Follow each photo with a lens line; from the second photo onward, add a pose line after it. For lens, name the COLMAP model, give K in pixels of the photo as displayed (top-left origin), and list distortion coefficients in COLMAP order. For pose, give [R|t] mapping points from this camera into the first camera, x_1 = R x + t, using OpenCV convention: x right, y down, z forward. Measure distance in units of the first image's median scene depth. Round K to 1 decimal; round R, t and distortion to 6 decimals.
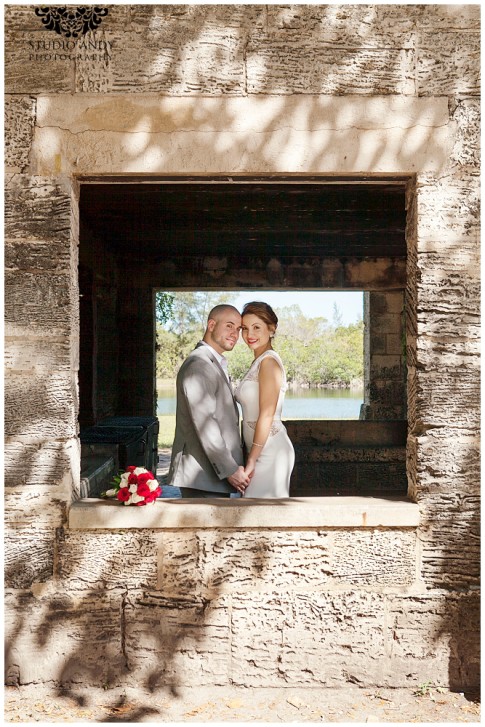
lens RADIAL K [[1033.8, 0, 242.5], [0, 1033.8, 363.5], [0, 0, 1]] dist [0.012160, 0.020812]
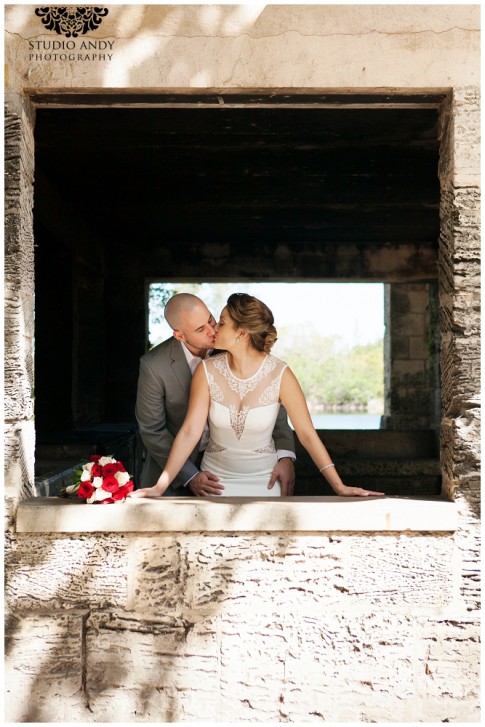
lens RADIAL K [[1103.8, 0, 242.5], [0, 1103.8, 363.5], [0, 0, 1]] dist [0.035234, 0.040702]
pose [[0.999955, 0.000762, -0.009497, 0.013875], [-0.000947, 0.999810, -0.019465, 0.045499], [0.009480, 0.019474, 0.999765, 0.146446]]
